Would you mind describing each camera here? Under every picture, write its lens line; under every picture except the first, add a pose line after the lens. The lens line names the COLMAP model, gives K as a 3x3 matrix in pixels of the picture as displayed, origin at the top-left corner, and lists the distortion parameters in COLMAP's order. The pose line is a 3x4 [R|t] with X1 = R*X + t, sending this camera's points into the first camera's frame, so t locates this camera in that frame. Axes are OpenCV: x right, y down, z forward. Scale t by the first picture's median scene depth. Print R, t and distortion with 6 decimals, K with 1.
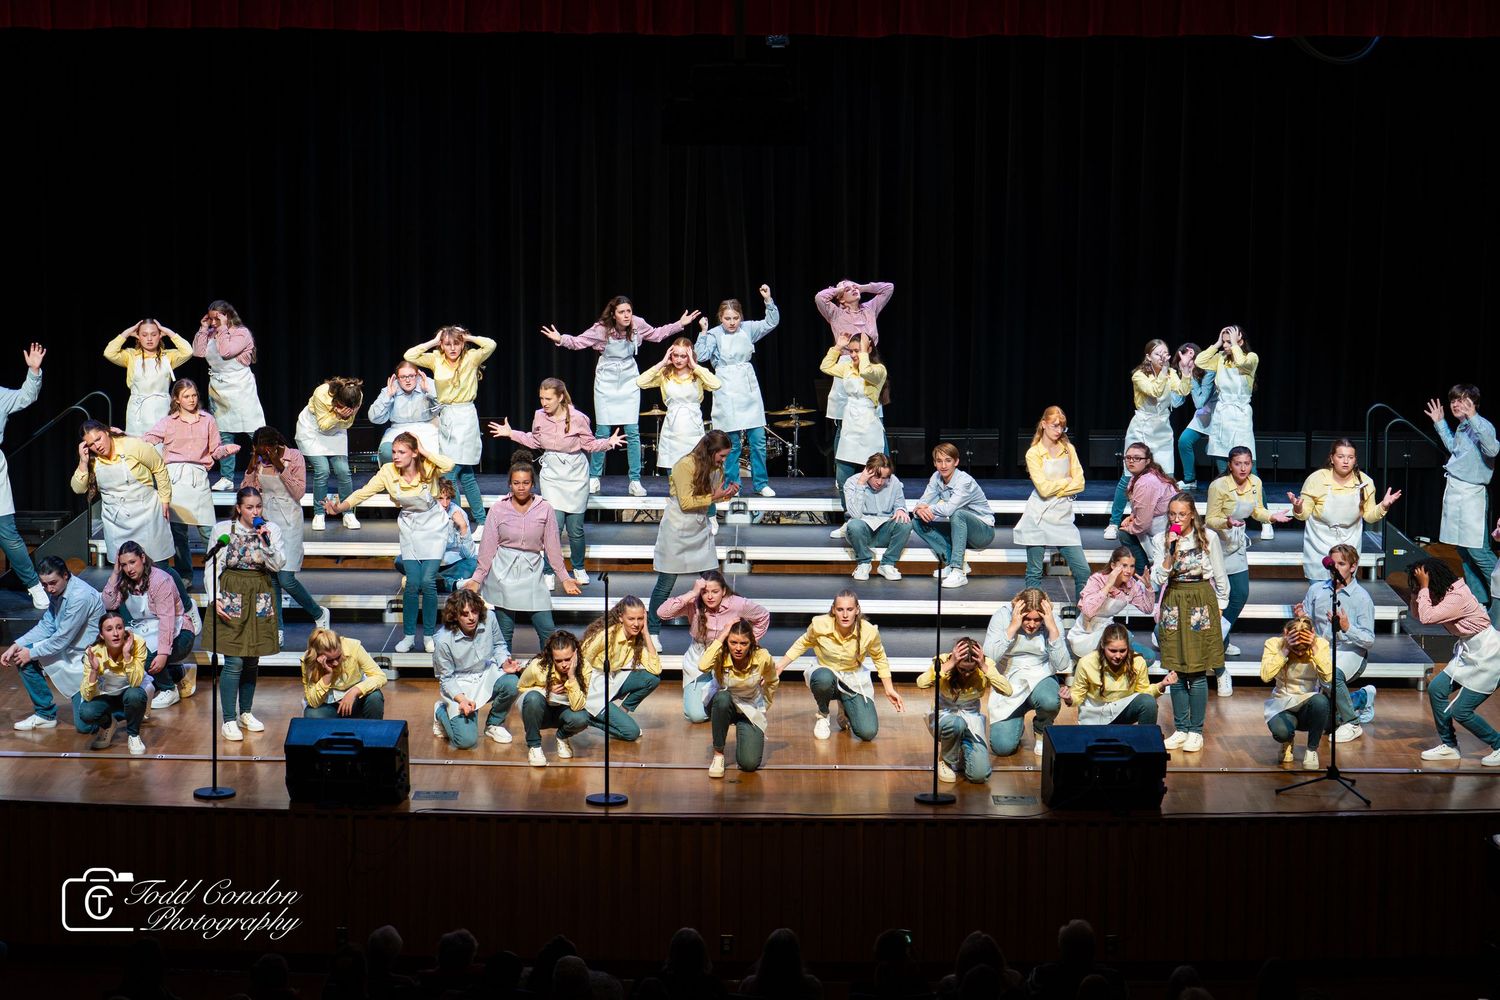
lens RADIAL K [[3034.1, 0, 756.6], [0, 3034.1, 496.0], [0, 0, 1]] dist [-0.054690, 0.000000]
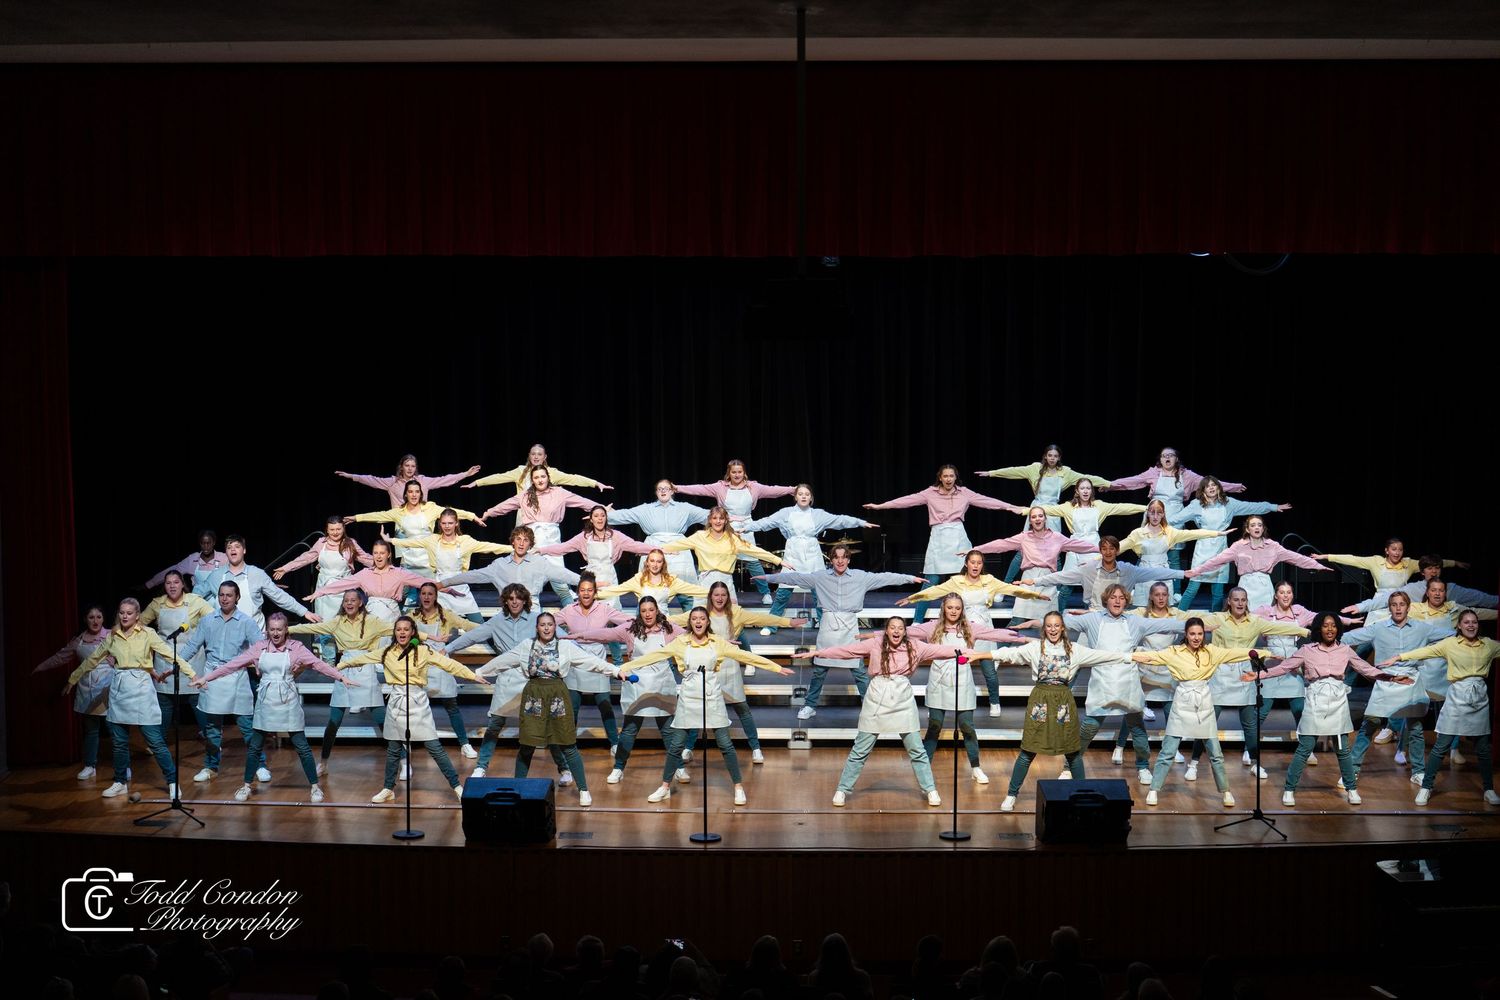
lens RADIAL K [[3034.1, 0, 756.0], [0, 3034.1, 504.2], [0, 0, 1]] dist [-0.054690, 0.000000]
pose [[0.999730, -0.007581, -0.021955, 0.002587], [0.007604, 0.999971, 0.000958, -0.046154], [0.021947, -0.001125, 0.999758, -0.317972]]
